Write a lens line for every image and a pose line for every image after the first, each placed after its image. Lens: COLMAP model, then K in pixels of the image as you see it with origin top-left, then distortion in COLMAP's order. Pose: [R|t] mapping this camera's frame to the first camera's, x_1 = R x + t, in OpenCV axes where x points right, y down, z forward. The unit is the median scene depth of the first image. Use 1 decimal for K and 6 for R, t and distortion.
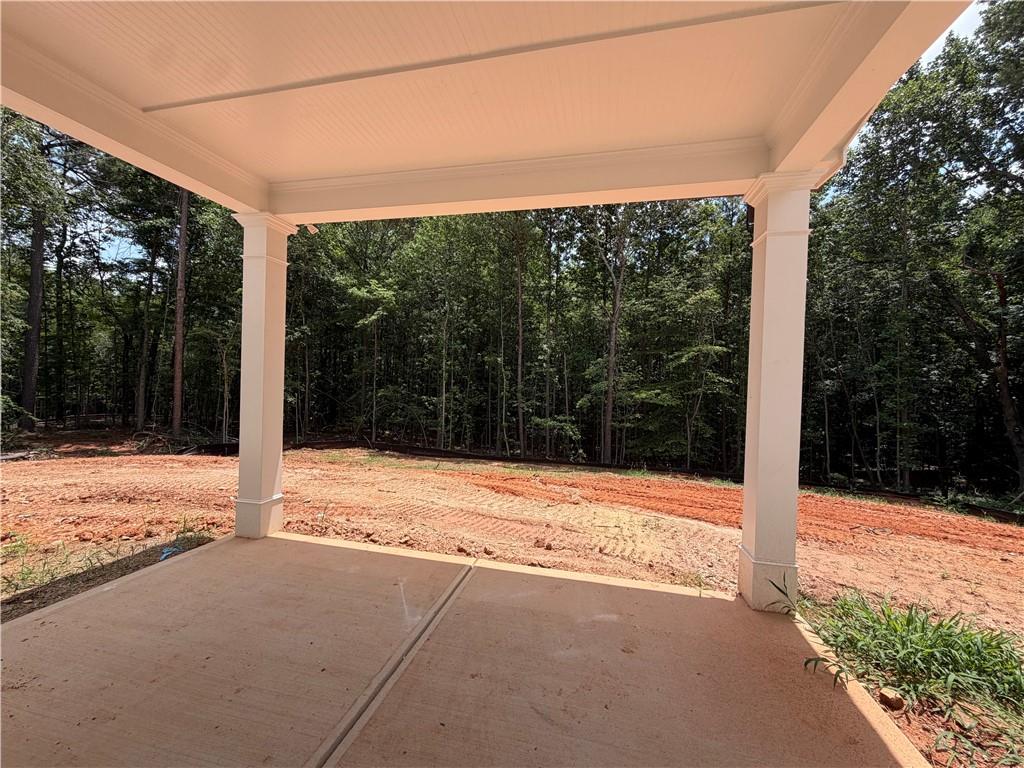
lens RADIAL K [[407.2, 0, 508.9], [0, 407.2, 383.8], [0, 0, 1]] dist [0.001637, -0.000226]
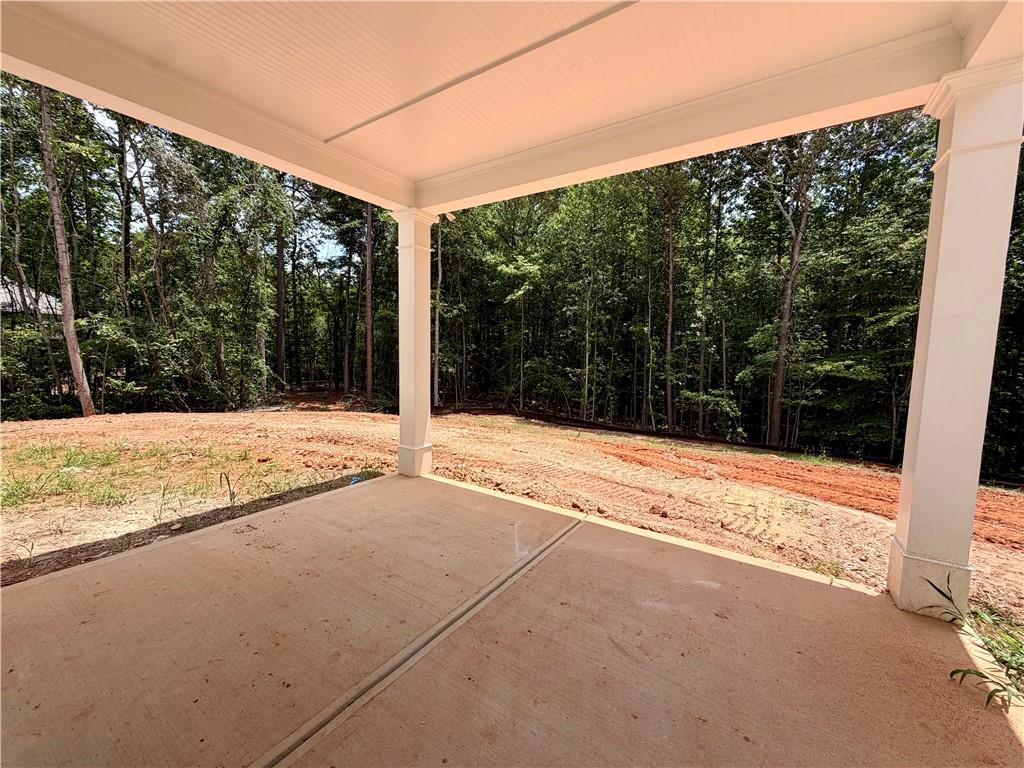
lens RADIAL K [[407.2, 0, 508.6], [0, 407.2, 384.1], [0, 0, 1]] dist [0.001637, -0.000226]
pose [[0.936449, 0.017744, -0.350356, 0.015726], [0.006475, 0.997676, 0.067834, 0.002293], [0.350745, -0.065791, 0.934157, -0.007962]]
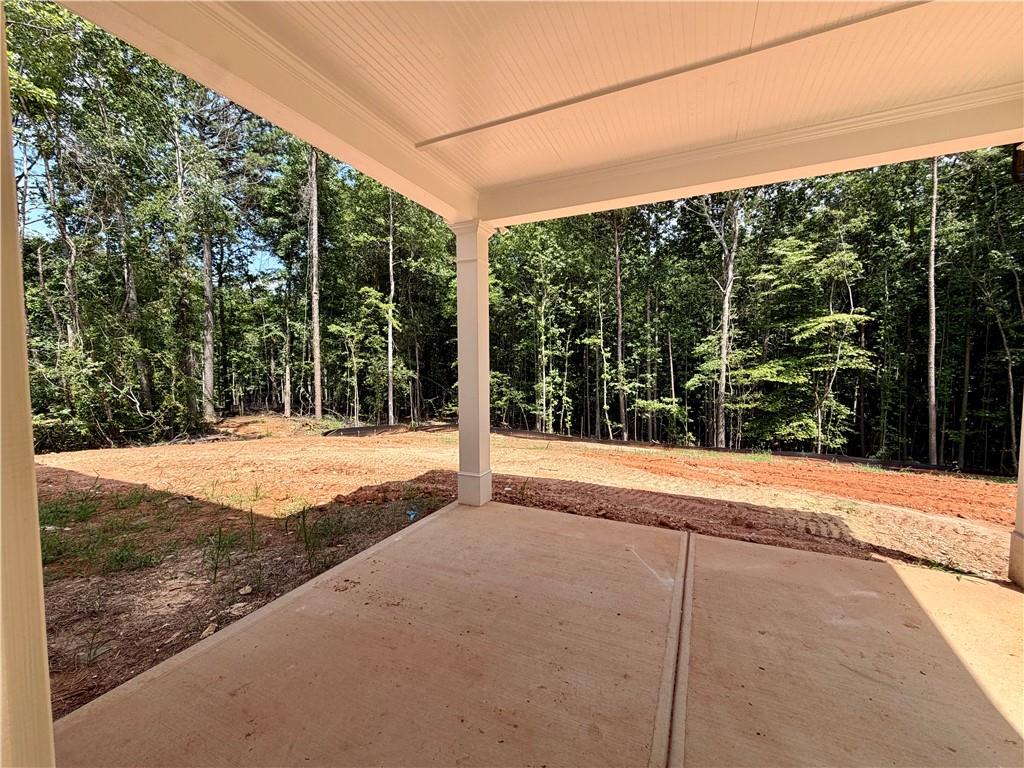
lens RADIAL K [[407.2, 0, 508.6], [0, 407.2, 385.8], [0, 0, 1]] dist [0.001637, -0.000226]
pose [[0.978299, -0.023739, -0.205836, -0.050451], [0.033018, 0.998582, 0.041762, -0.001382], [0.204552, -0.047651, 0.977695, -0.017611]]
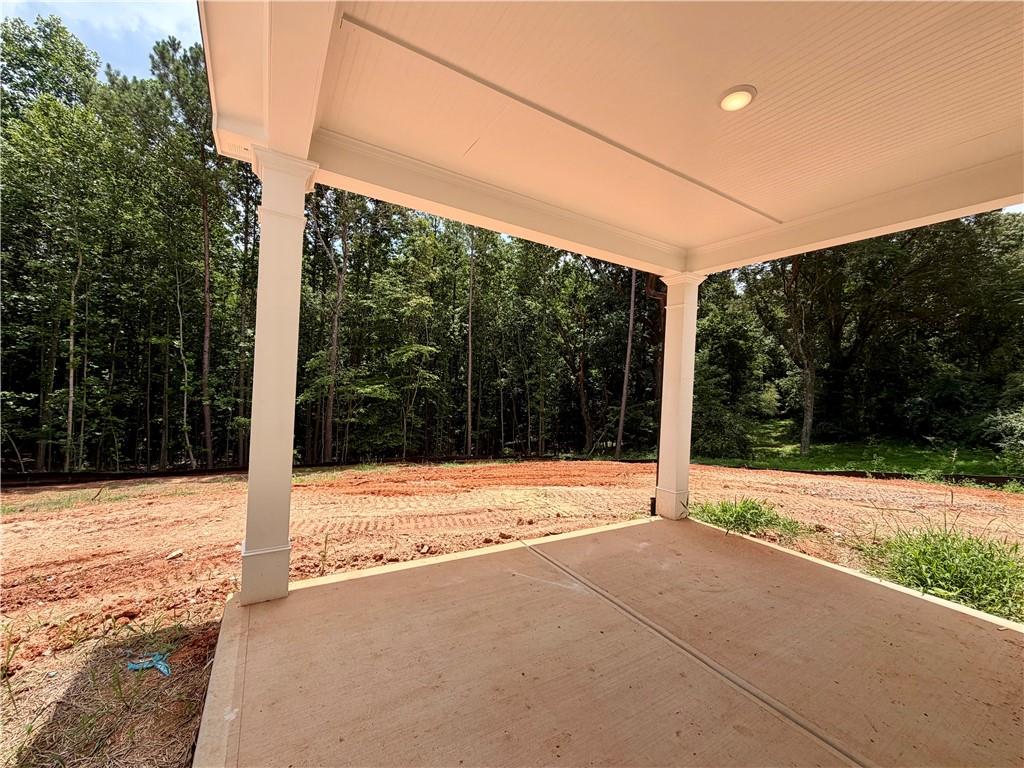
lens RADIAL K [[407.2, 0, 508.2], [0, 407.2, 385.5], [0, 0, 1]] dist [0.001637, -0.000226]
pose [[0.718615, 0.006358, 0.695379, -0.148627], [-0.020987, 0.999701, 0.012547, -0.003878], [-0.695091, -0.023610, 0.718534, 0.033983]]
